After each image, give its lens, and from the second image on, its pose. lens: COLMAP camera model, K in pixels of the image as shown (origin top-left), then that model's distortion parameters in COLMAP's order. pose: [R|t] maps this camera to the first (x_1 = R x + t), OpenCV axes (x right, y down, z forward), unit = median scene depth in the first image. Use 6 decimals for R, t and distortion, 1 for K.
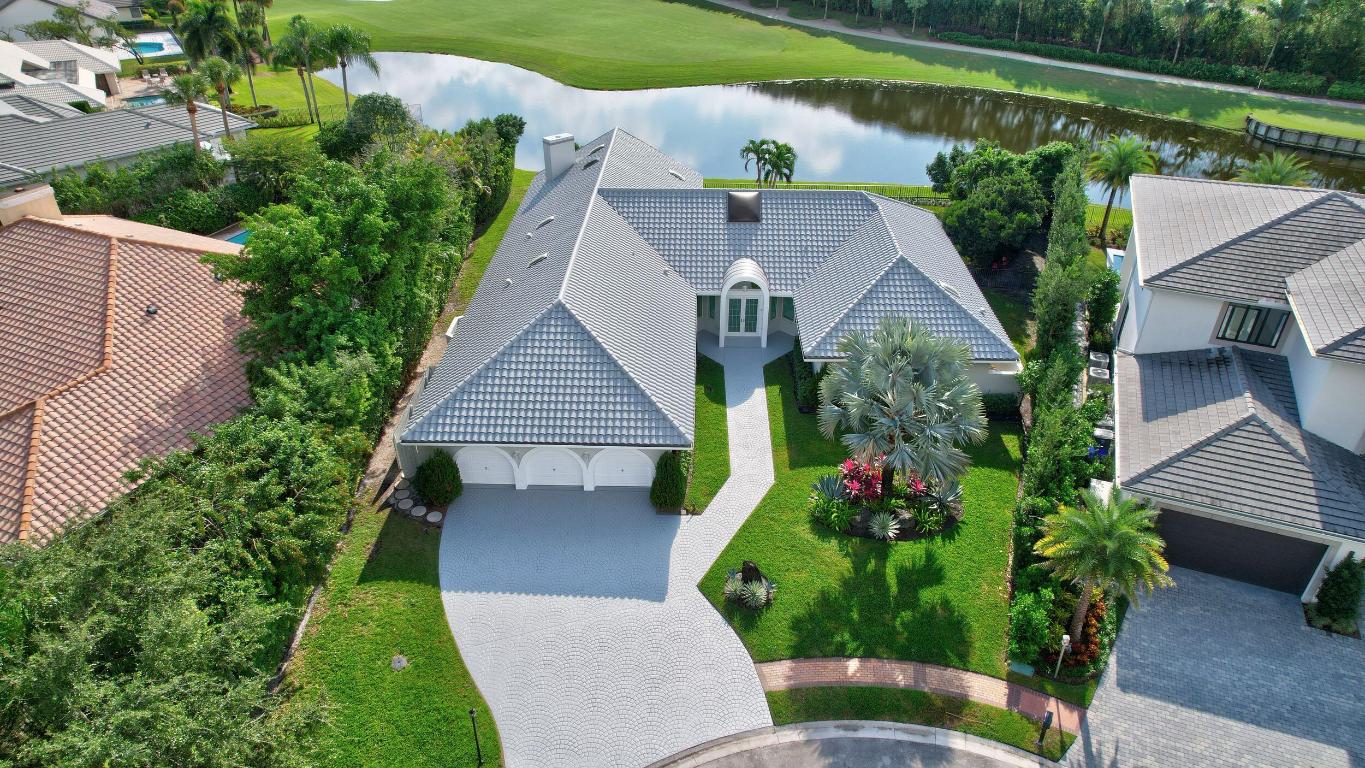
lens RADIAL K [[881.3, 0, 682.5], [0, 881.3, 384.0], [0, 0, 1]] dist [-0.070862, 0.065199]
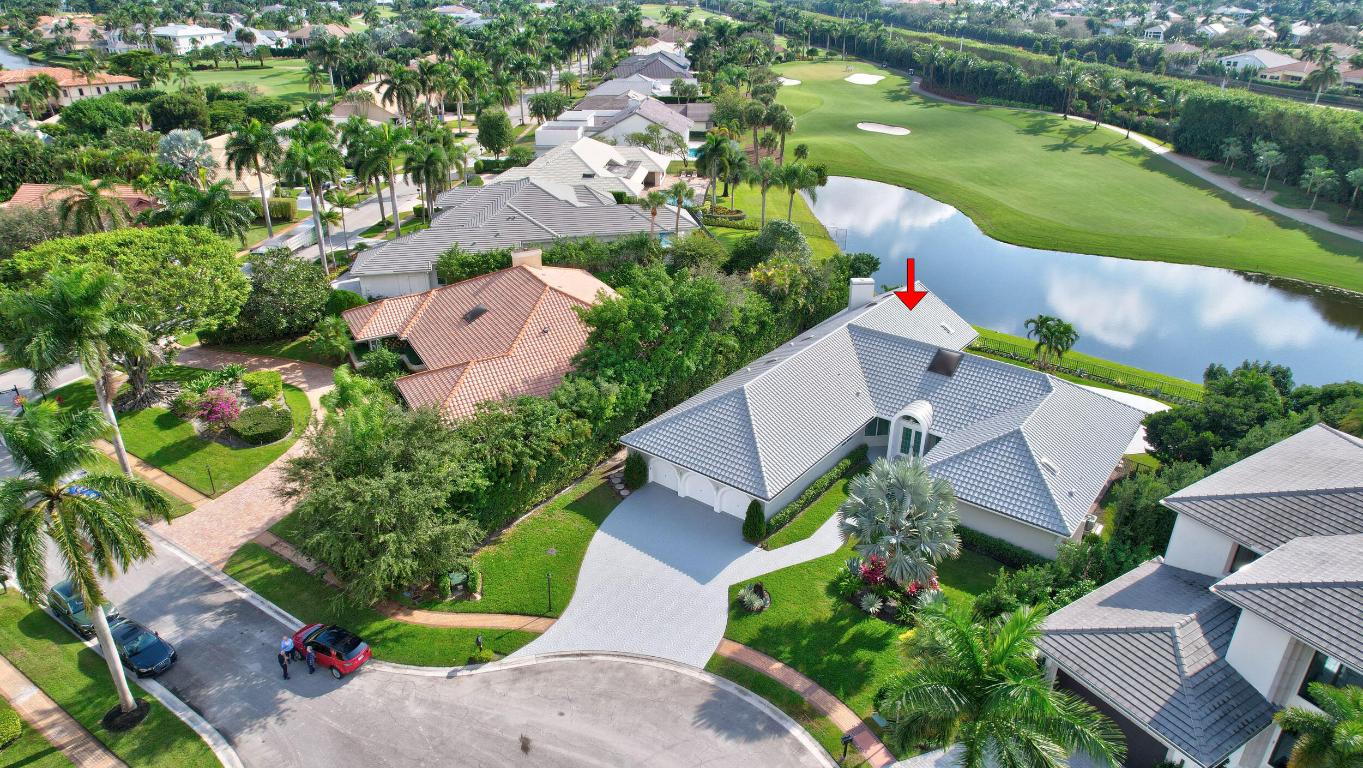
lens RADIAL K [[880.0, 0, 681.5], [0, 880.0, 384.0], [0, 0, 1]] dist [-0.070862, 0.065199]
pose [[0.800066, 0.256474, -0.542325, 0.613316], [-0.315200, 0.948886, -0.016257, -0.042673], [0.510435, 0.183948, 0.840011, -0.329741]]
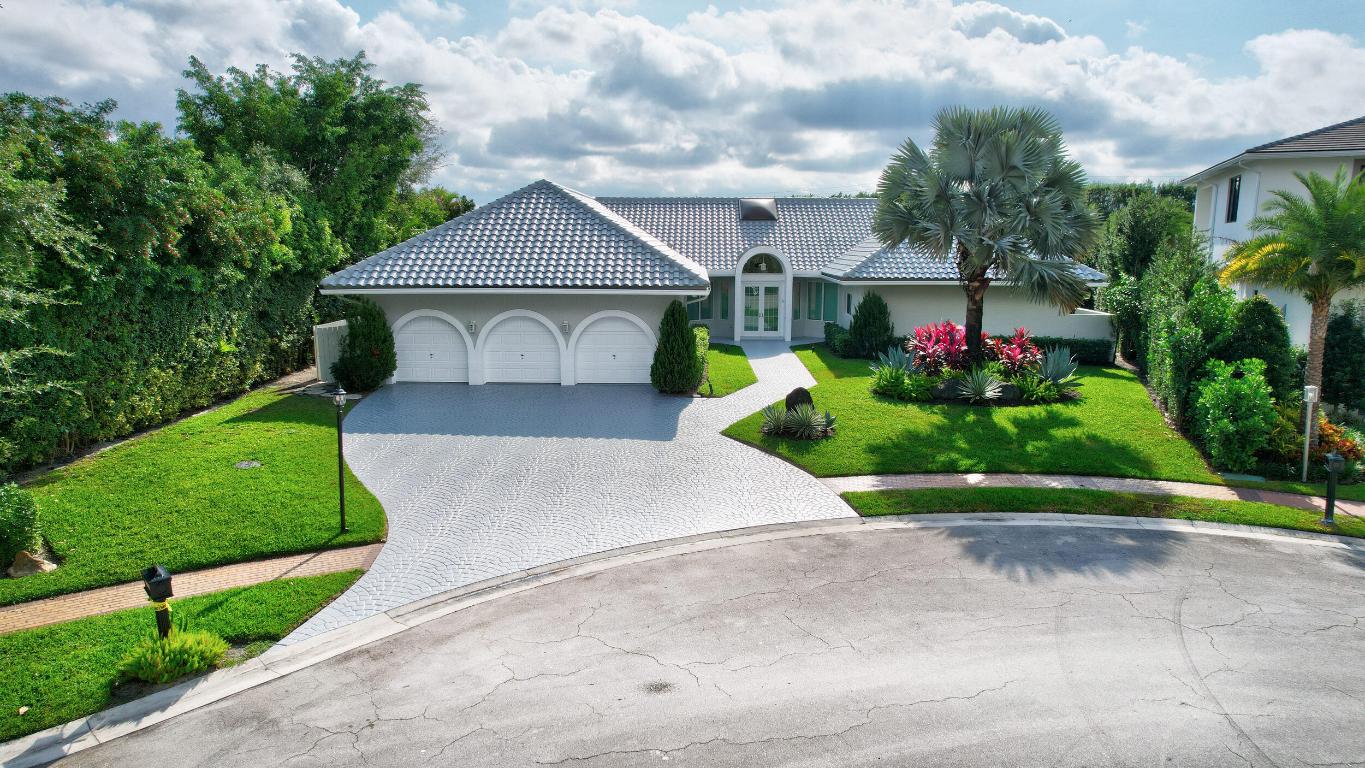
lens RADIAL K [[881.3, 0, 682.5], [0, 881.3, 384.0], [0, 0, 1]] dist [-0.070862, 0.065199]
pose [[0.999995, 0.000284, 0.003064, -0.012601], [0.000943, 0.919446, -0.393216, 0.419065], [-0.002929, 0.393217, 0.919441, 0.331179]]
